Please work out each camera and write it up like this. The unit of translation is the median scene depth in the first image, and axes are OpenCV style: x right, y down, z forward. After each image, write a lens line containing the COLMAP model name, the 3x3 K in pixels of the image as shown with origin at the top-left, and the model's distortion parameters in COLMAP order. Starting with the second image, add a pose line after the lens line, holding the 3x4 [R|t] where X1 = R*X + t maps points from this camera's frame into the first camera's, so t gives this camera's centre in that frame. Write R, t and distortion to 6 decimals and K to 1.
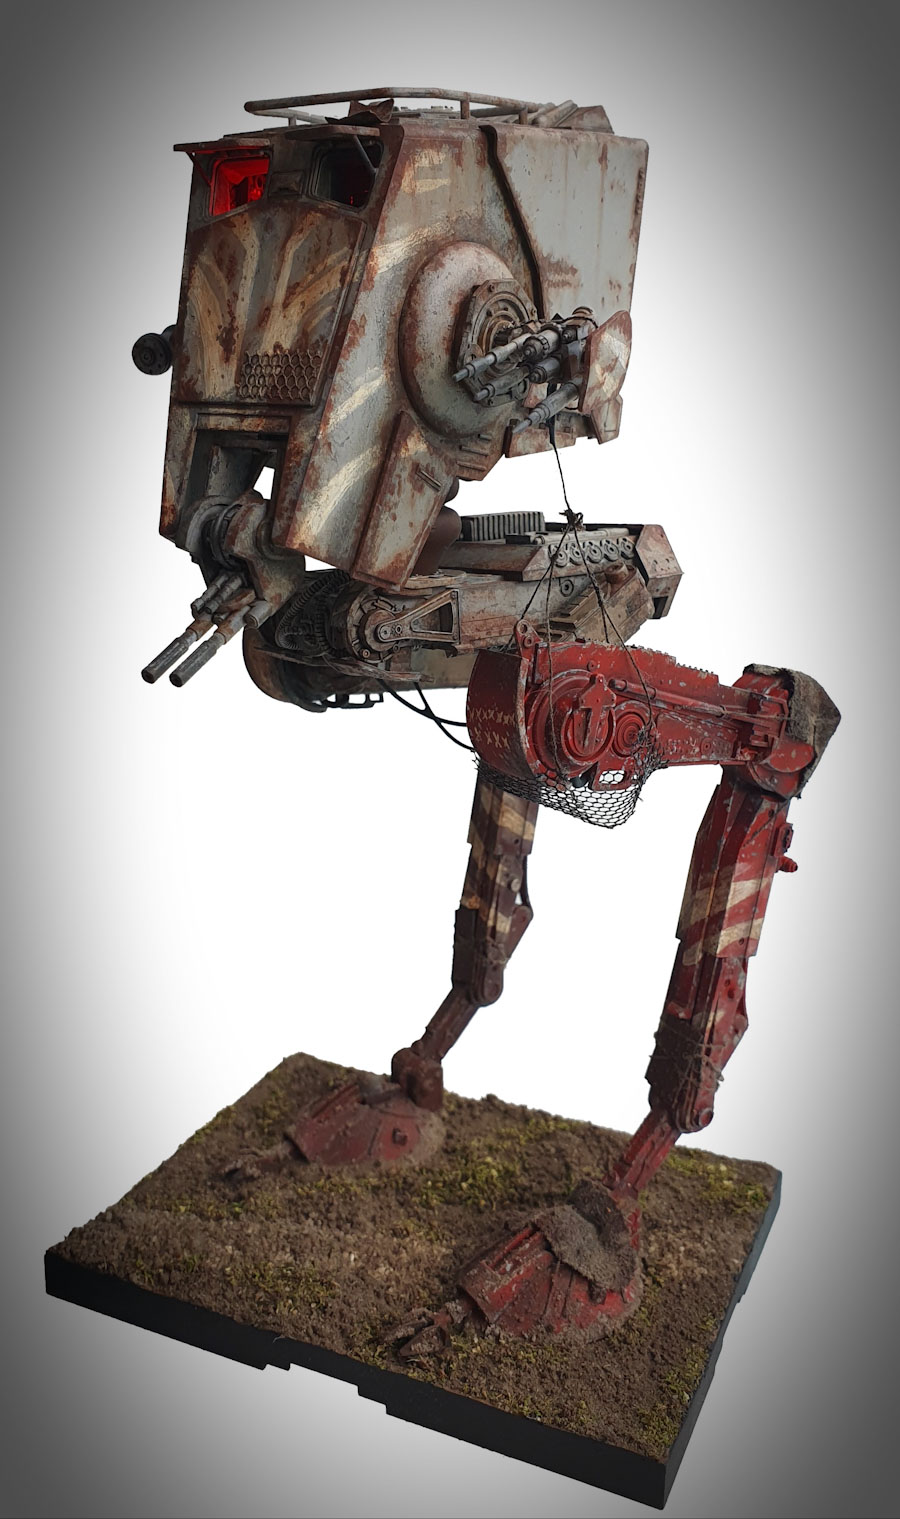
lens RADIAL K [[1189.1, 0, 450.0], [0, 1189.1, 759.5], [0, 0, 1]] dist [-0.043504, -0.005512]
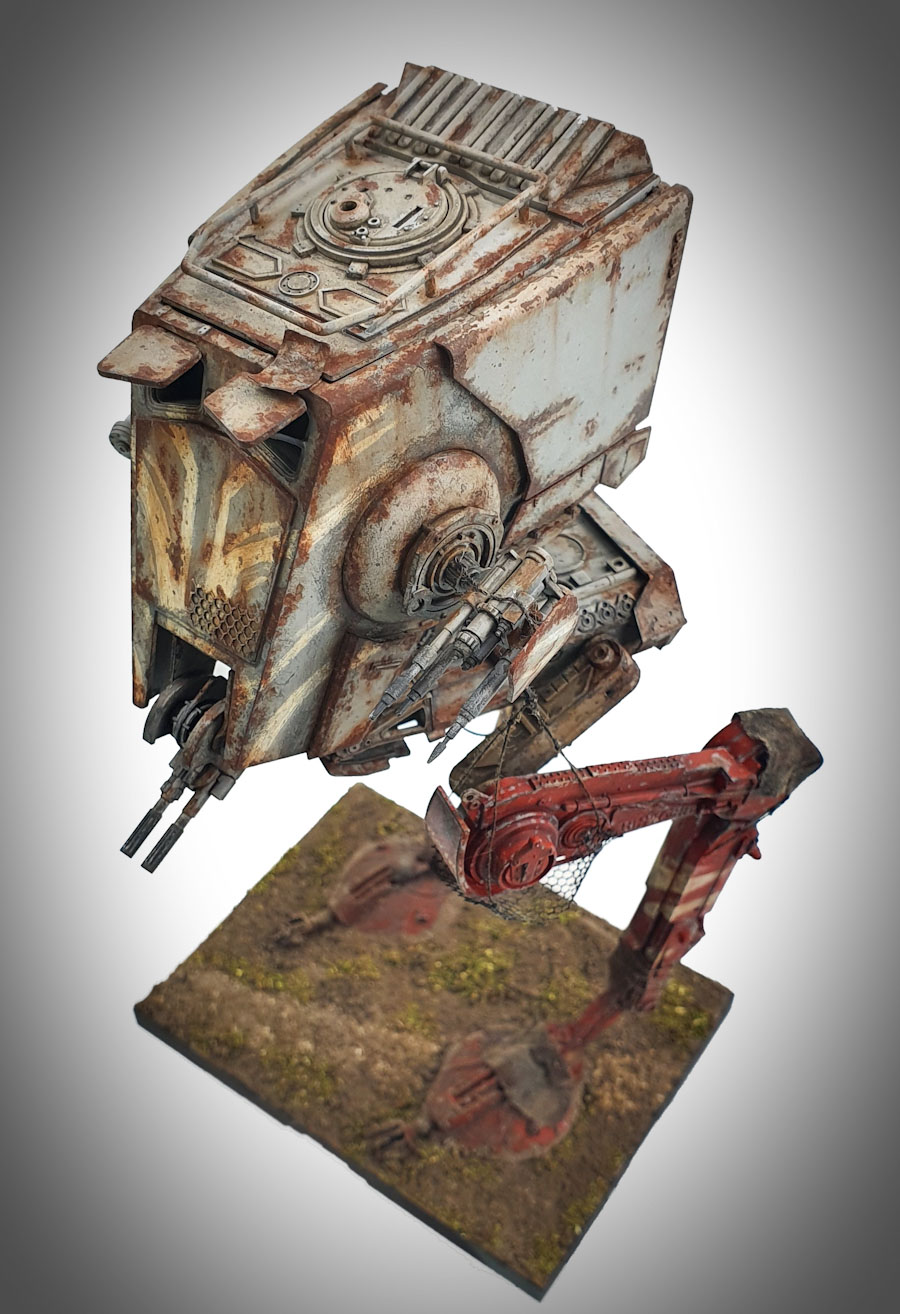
lens RADIAL K [[1218.7, 0, 450.0], [0, 1218.7, 657.0], [0, 0, 1]] dist [-0.006763, -0.001628]
pose [[0.983234, 0.119054, -0.138121, 0.187940], [-0.029763, 0.852071, 0.522579, -0.820959], [0.179904, -0.509706, 0.841329, 0.138359]]
